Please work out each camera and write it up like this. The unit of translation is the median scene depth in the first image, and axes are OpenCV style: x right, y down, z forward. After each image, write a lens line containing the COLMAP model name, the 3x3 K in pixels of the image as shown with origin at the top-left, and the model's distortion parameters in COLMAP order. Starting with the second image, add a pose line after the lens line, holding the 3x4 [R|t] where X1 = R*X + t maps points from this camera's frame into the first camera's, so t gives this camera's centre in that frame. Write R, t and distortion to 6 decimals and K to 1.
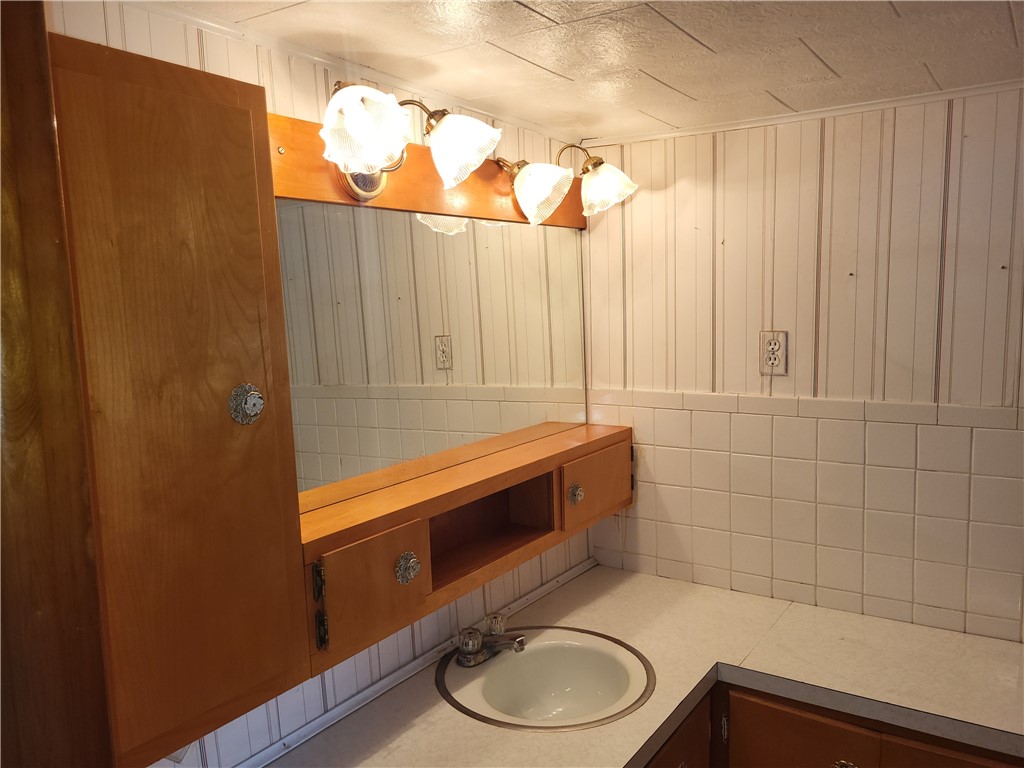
lens RADIAL K [[778.3, 0, 511.4], [0, 778.3, 387.5], [0, 0, 1]] dist [0.049429, -0.046499]
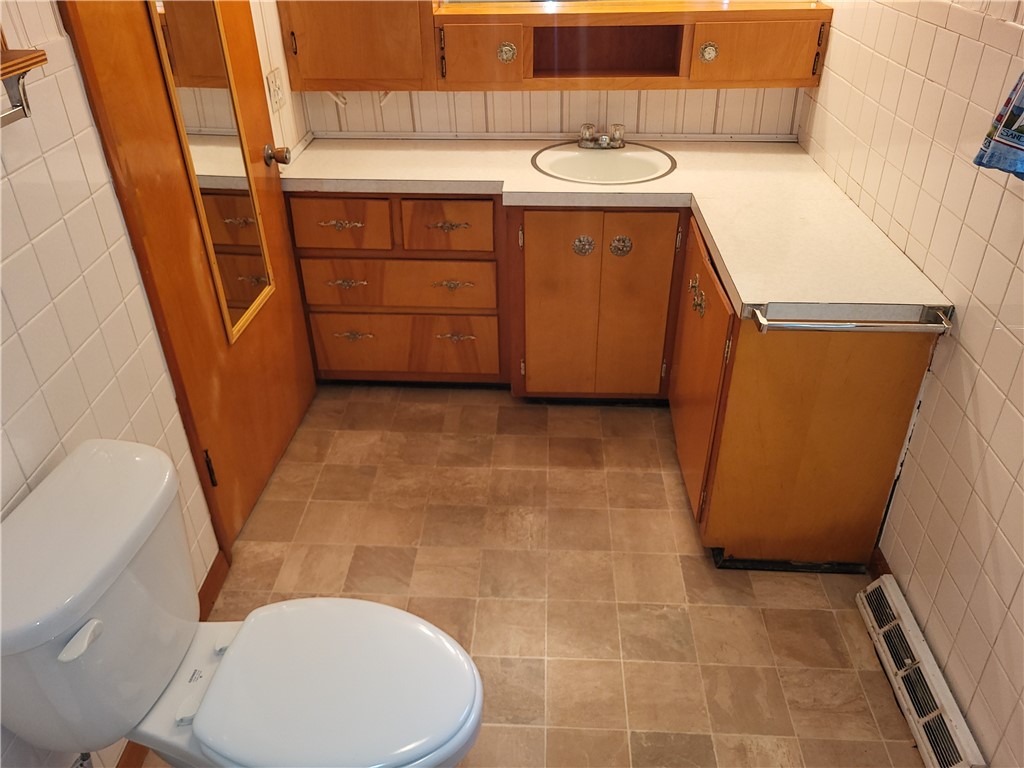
lens RADIAL K [[778.3, 0, 507.5], [0, 778.3, 384.9], [0, 0, 1]] dist [0.049429, -0.046499]
pose [[0.518369, 0.484103, -0.704938, 1.130986], [-0.098389, 0.852625, 0.513176, -0.021581], [0.849478, -0.196656, 0.489605, 0.023375]]
